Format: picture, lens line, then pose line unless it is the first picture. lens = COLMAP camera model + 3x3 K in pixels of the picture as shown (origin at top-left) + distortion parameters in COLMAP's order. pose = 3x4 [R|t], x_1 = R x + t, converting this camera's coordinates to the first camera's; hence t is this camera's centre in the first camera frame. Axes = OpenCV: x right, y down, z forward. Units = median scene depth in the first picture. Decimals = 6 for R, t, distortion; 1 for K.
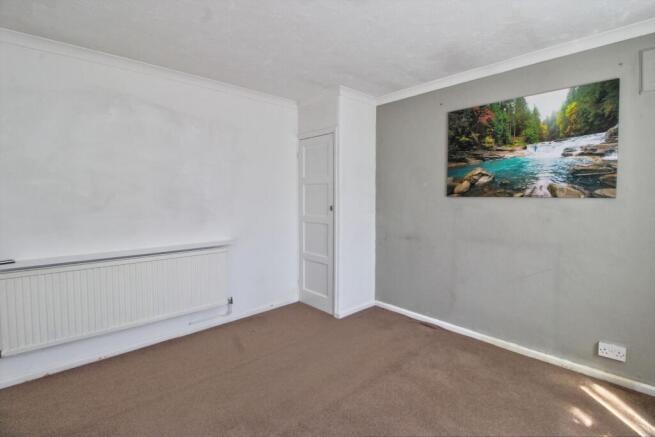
lens RADIAL K [[302.1, 0, 332.9], [0, 302.1, 208.2], [0, 0, 1]] dist [0.007990, -0.016386]
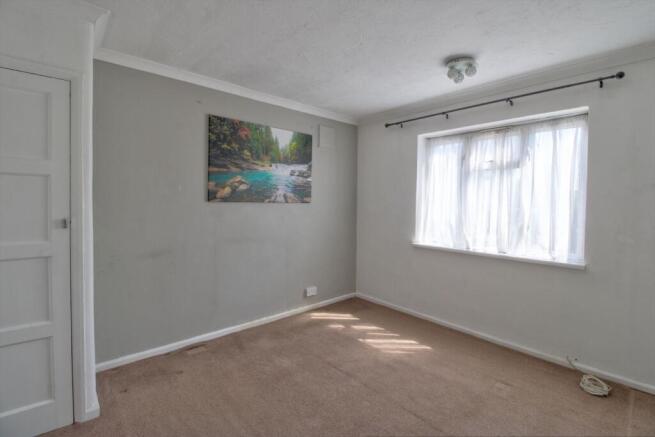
lens RADIAL K [[302.1, 0, 332.9], [0, 302.1, 208.2], [0, 0, 1]] dist [0.007990, -0.016386]
pose [[0.015400, -0.022678, 0.999624, -0.659238], [0.030283, 0.999295, 0.022204, -0.031139], [-0.999423, 0.029930, 0.016076, 0.677947]]
